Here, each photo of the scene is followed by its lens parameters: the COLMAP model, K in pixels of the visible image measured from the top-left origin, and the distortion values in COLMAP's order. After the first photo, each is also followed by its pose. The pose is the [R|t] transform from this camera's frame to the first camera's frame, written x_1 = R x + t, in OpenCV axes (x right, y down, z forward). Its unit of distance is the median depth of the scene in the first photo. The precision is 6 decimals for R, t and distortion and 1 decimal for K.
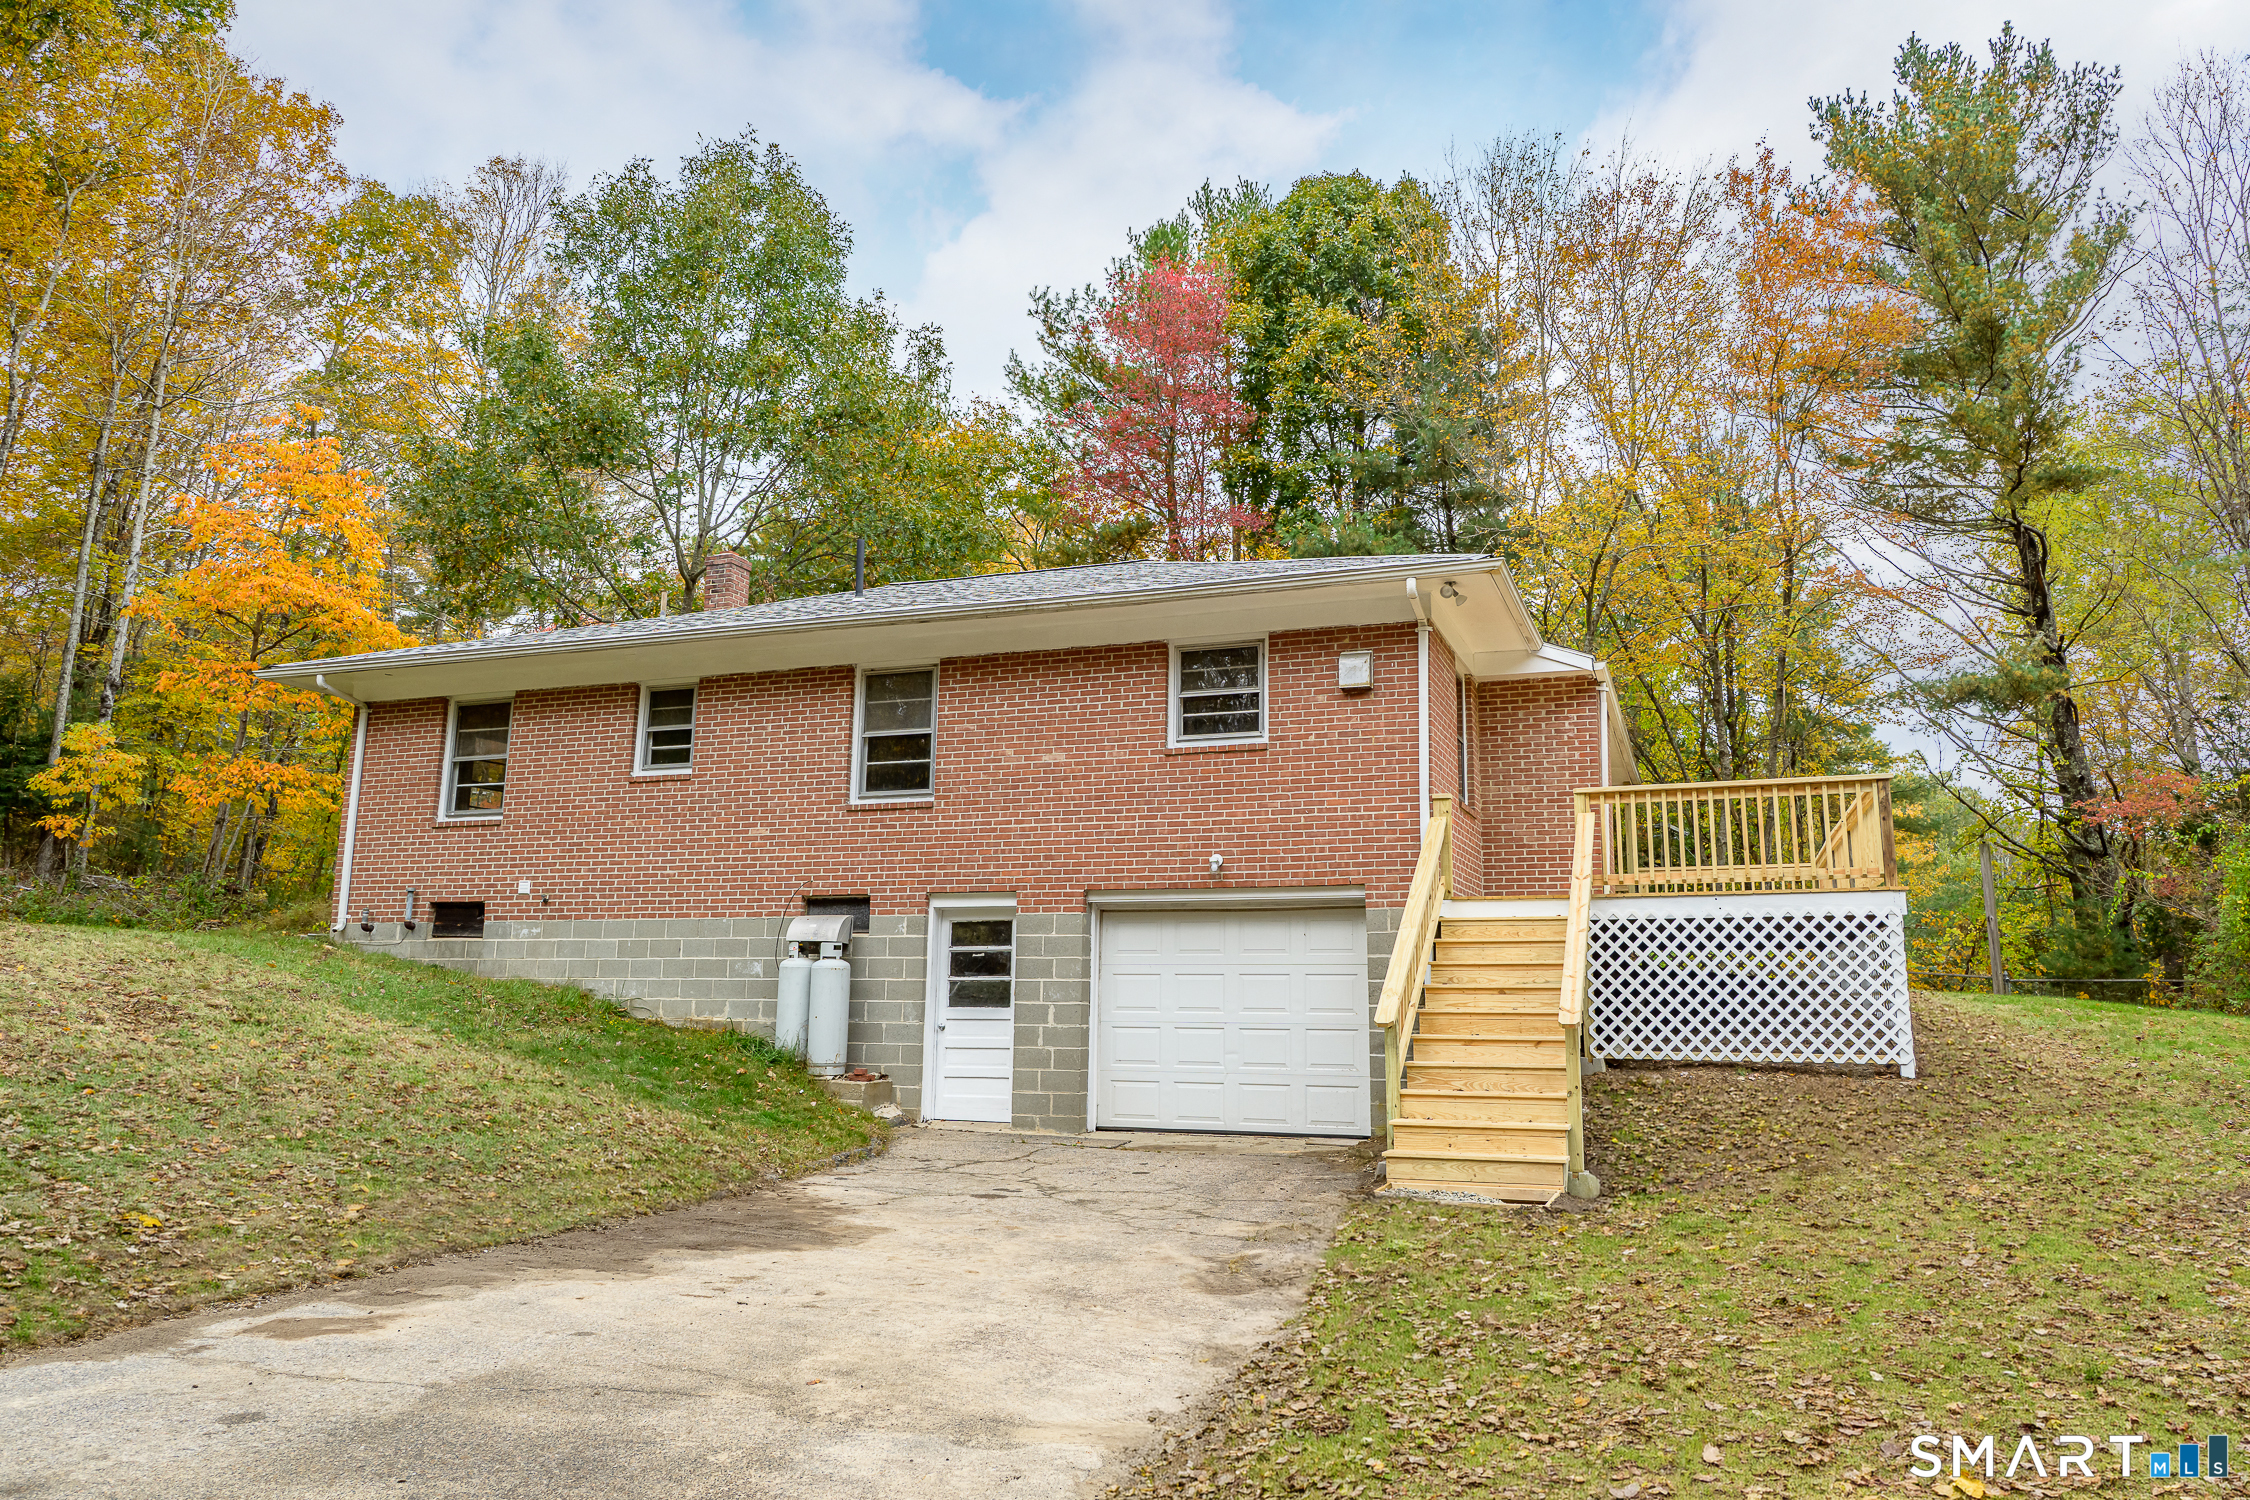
lens RADIAL K [[1454.2, 0, 1189.0], [0, 1454.2, 748.0], [0, 0, 1]] dist [-0.000932, -0.004284]
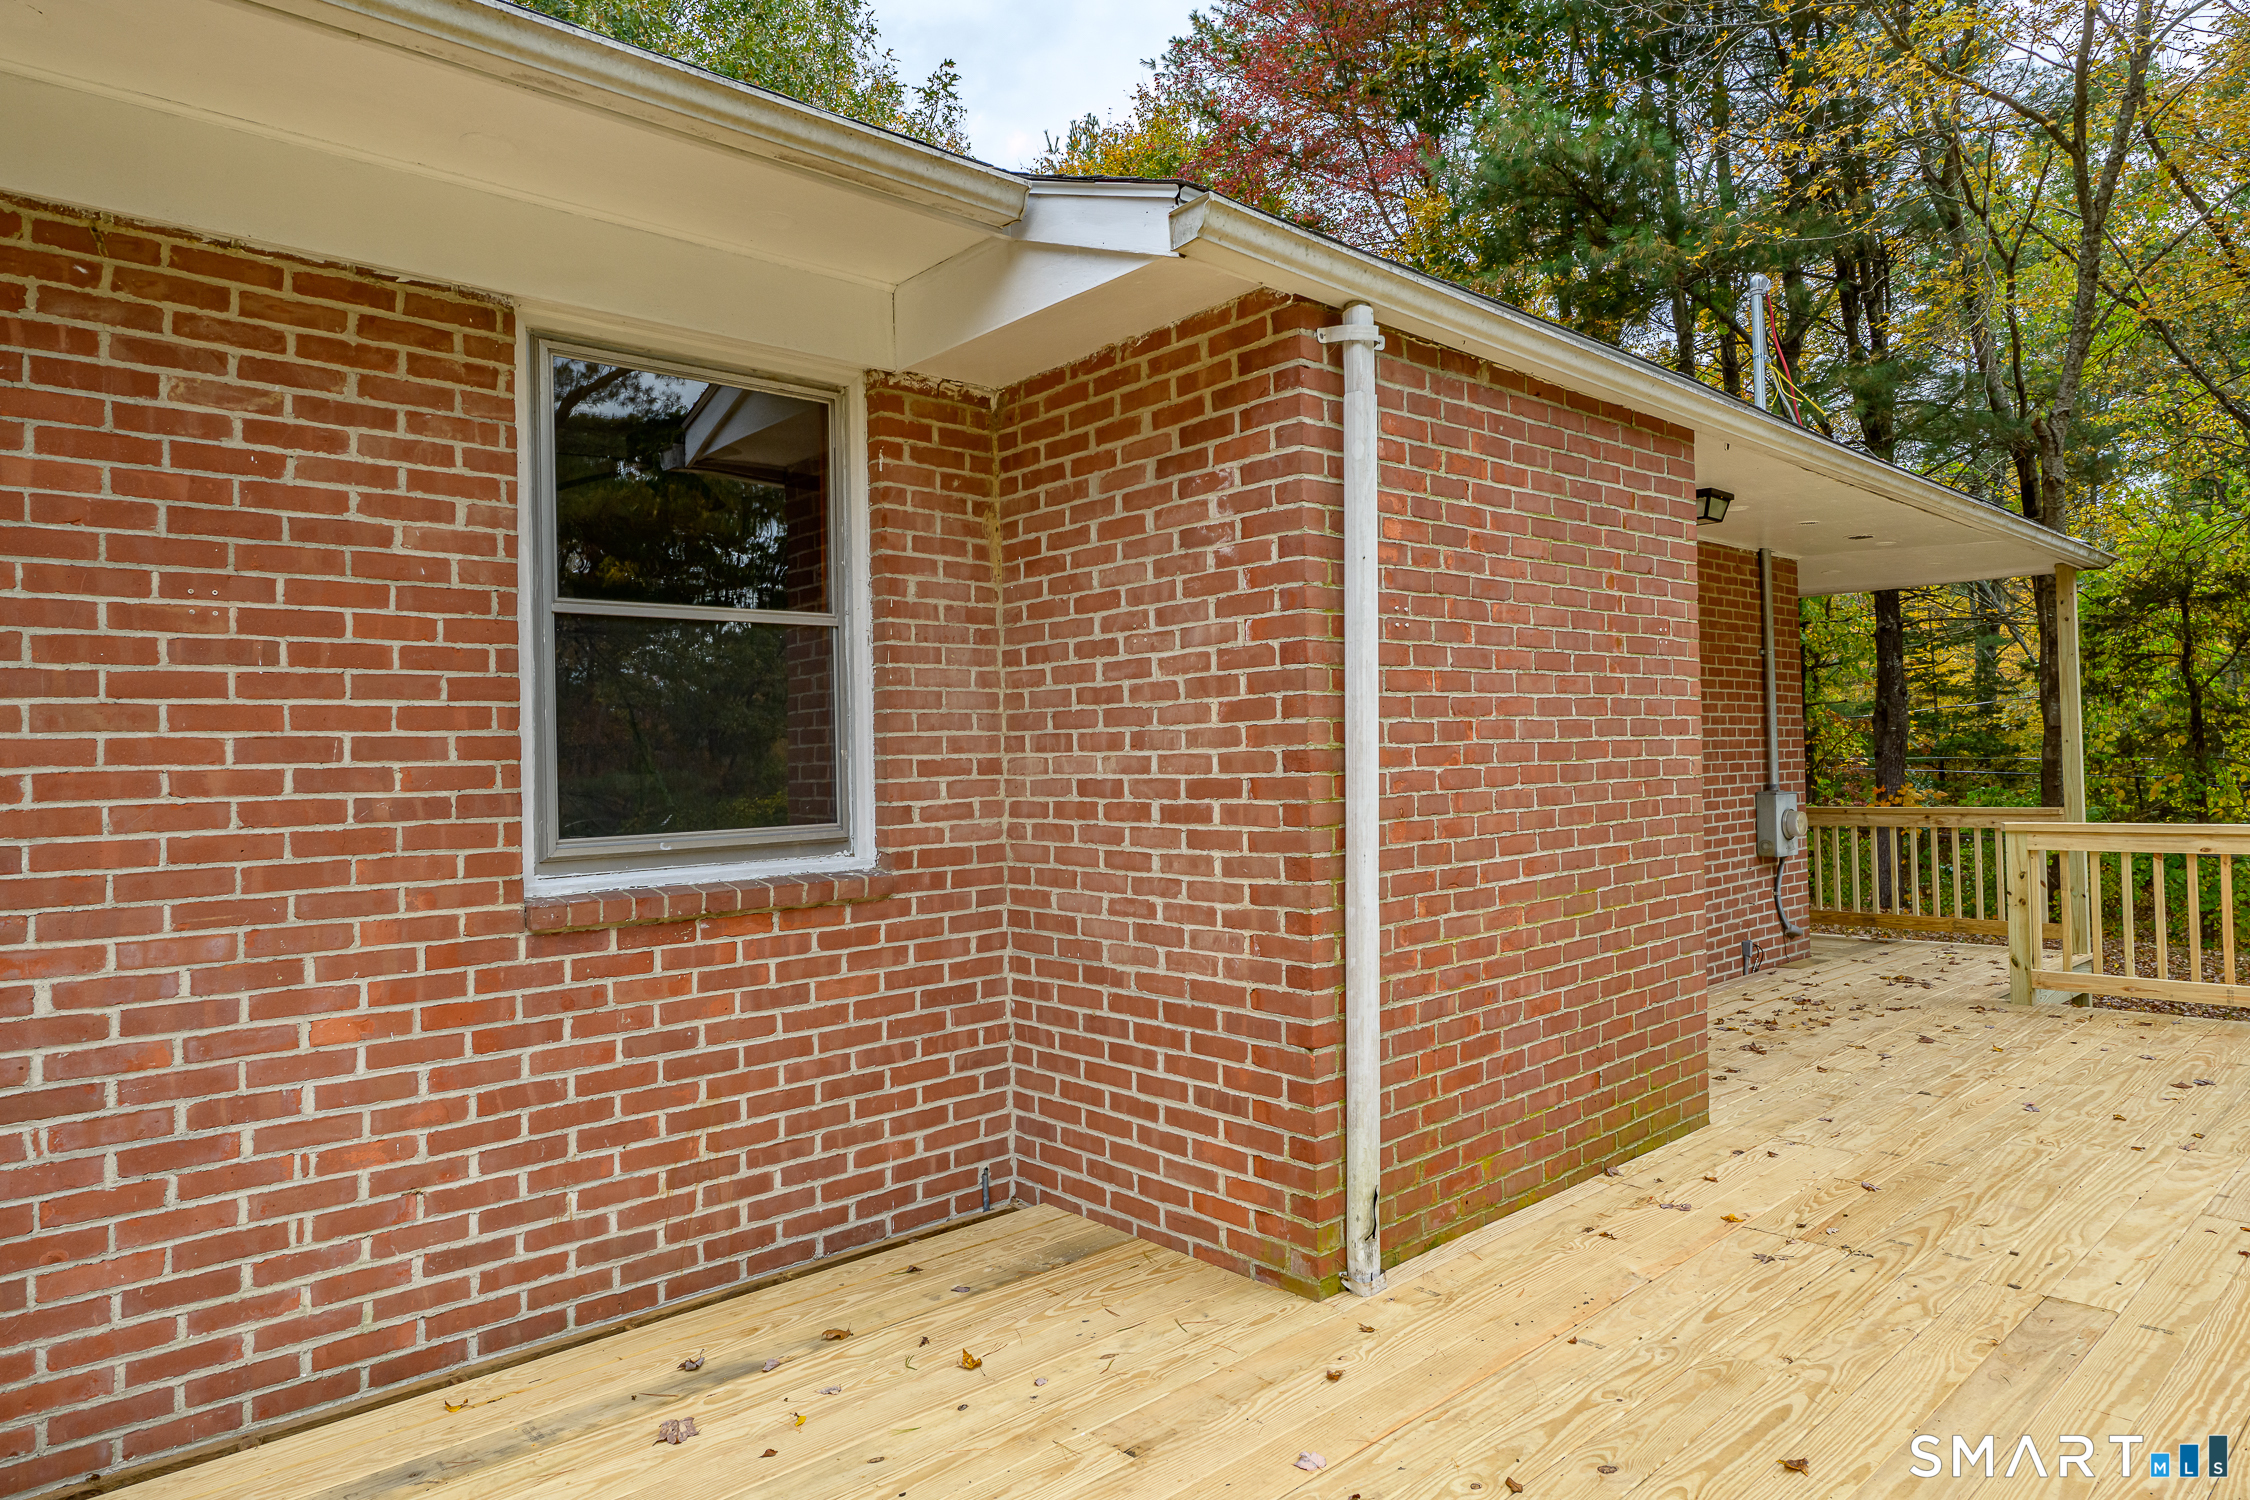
lens RADIAL K [[1332.0, 0, 1138.0], [0, 1332.0, 738.3], [0, 0, 1]] dist [-0.004036, -0.000383]
pose [[0.881421, -0.040344, -0.470605, 0.367023], [0.113310, 0.985312, 0.127755, -0.008136], [0.458539, -0.165931, 0.873046, 0.819536]]
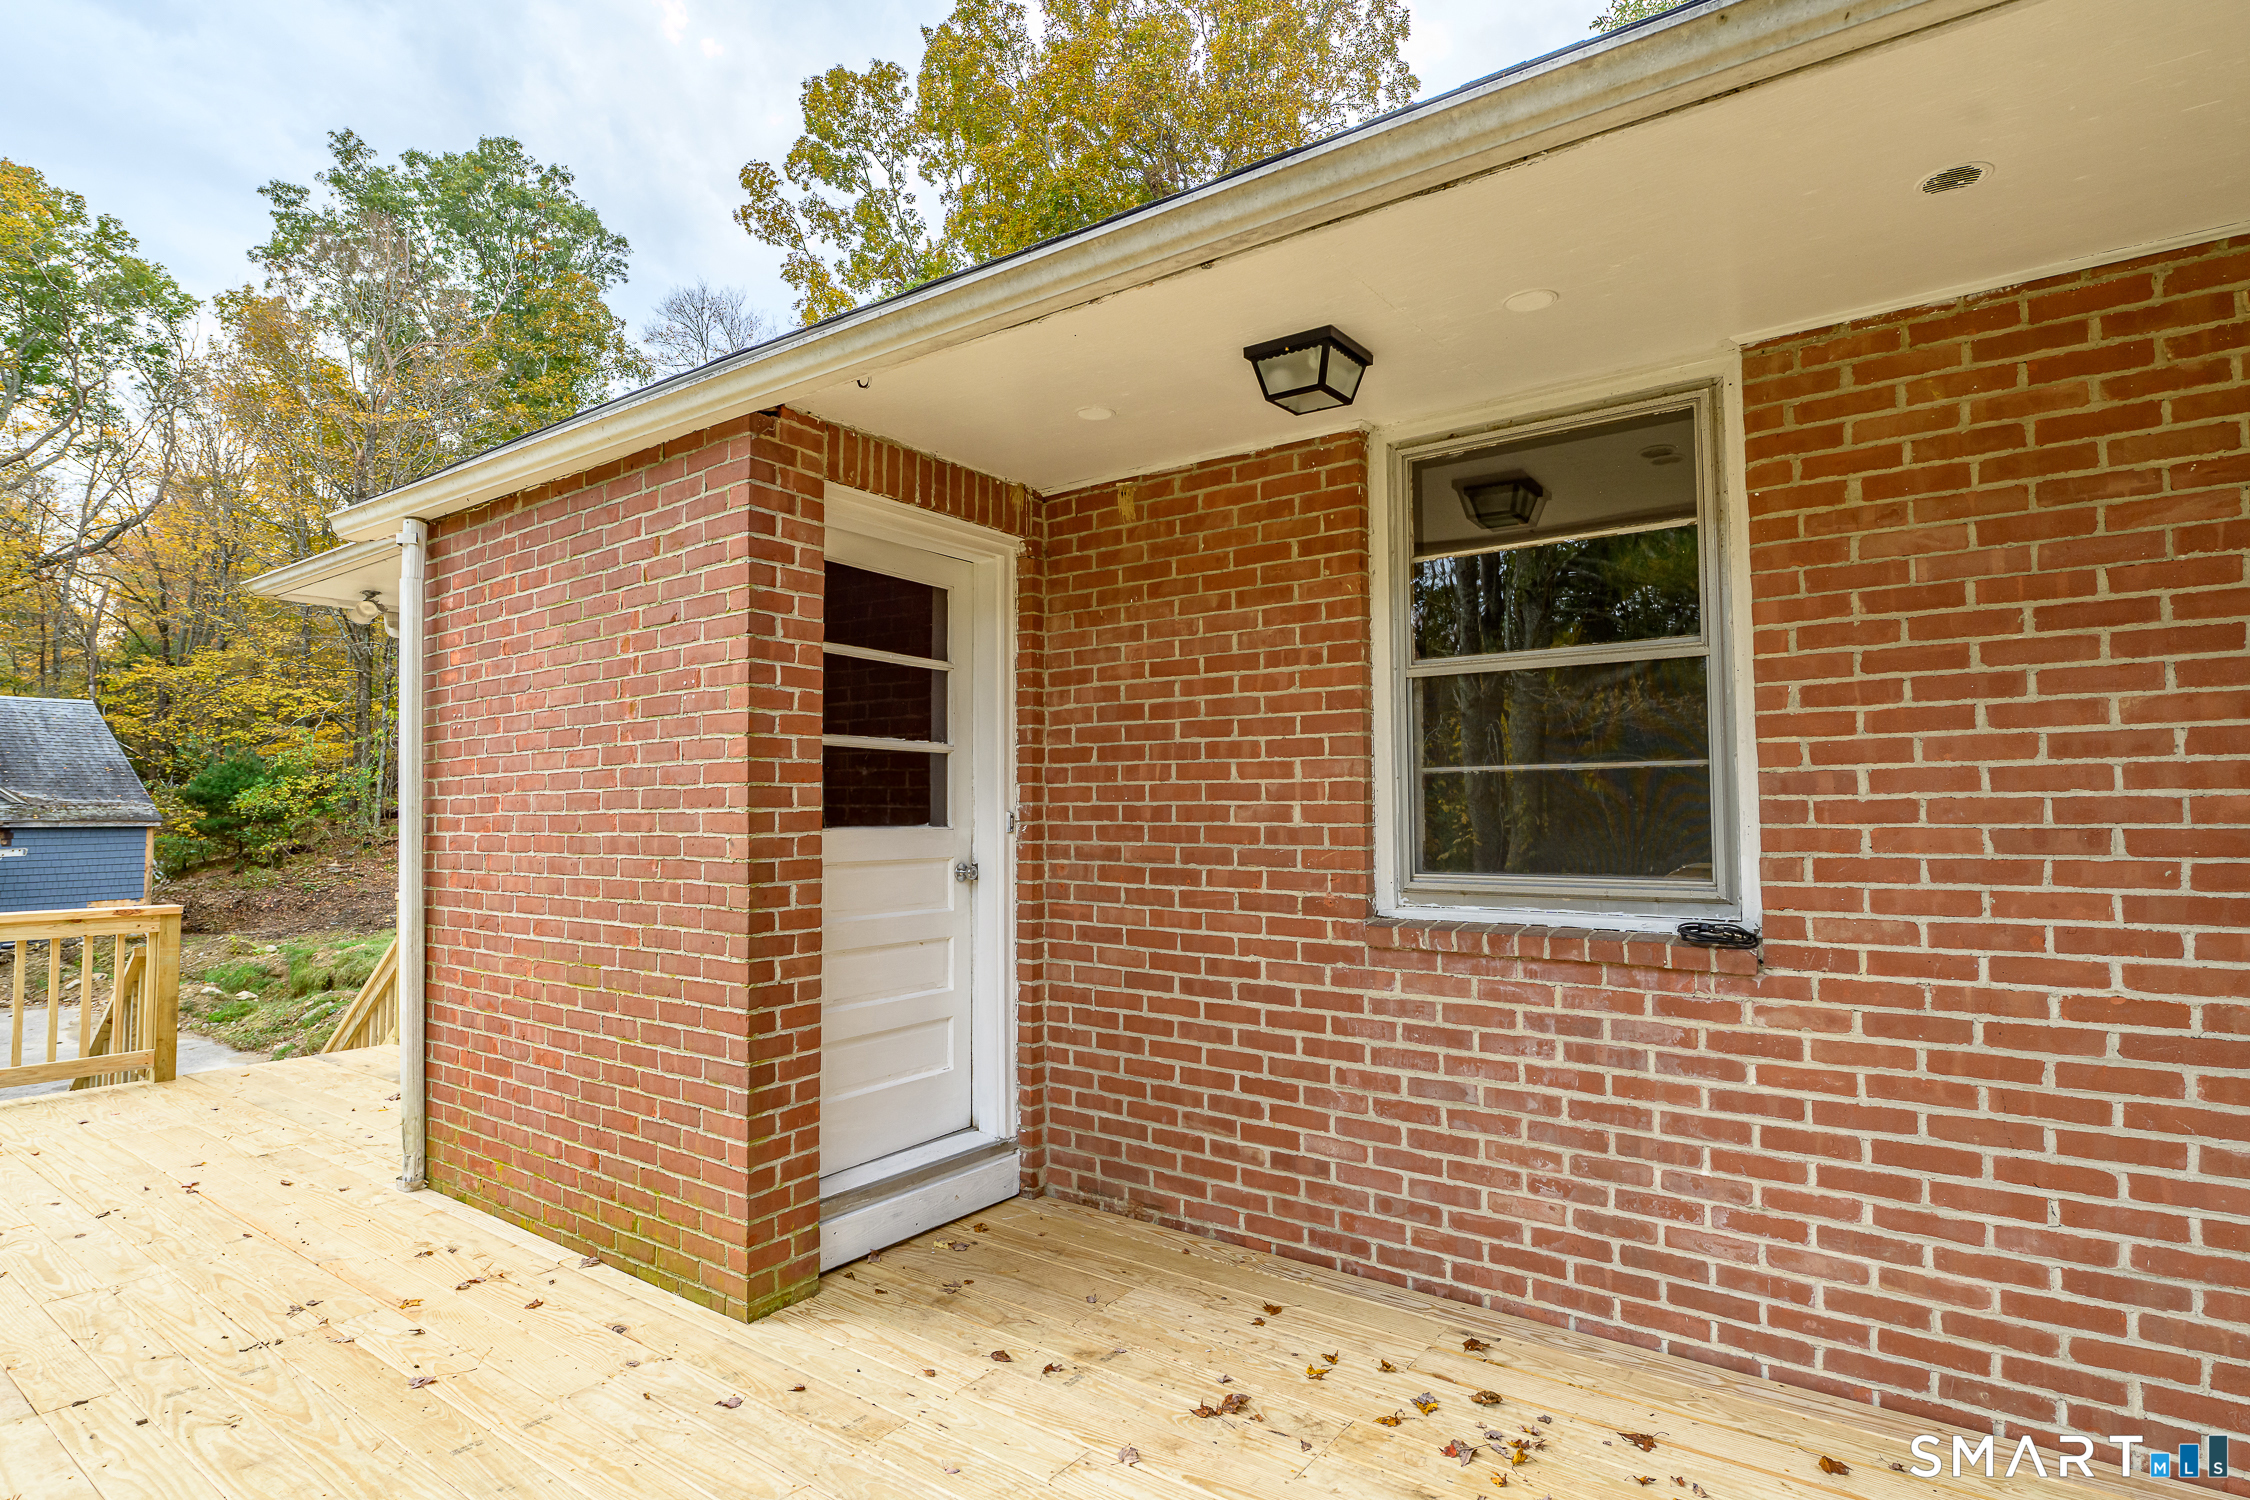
lens RADIAL K [[1155.4, 0, 1120.5], [0, 1155.4, 756.1], [0, 0, 1]] dist [0.002347, -0.000201]
pose [[-0.294108, -0.056073, -0.954126, 0.519649], [0.164987, 0.980313, -0.108468, 0.072784], [0.941424, -0.189319, -0.279067, 1.288497]]
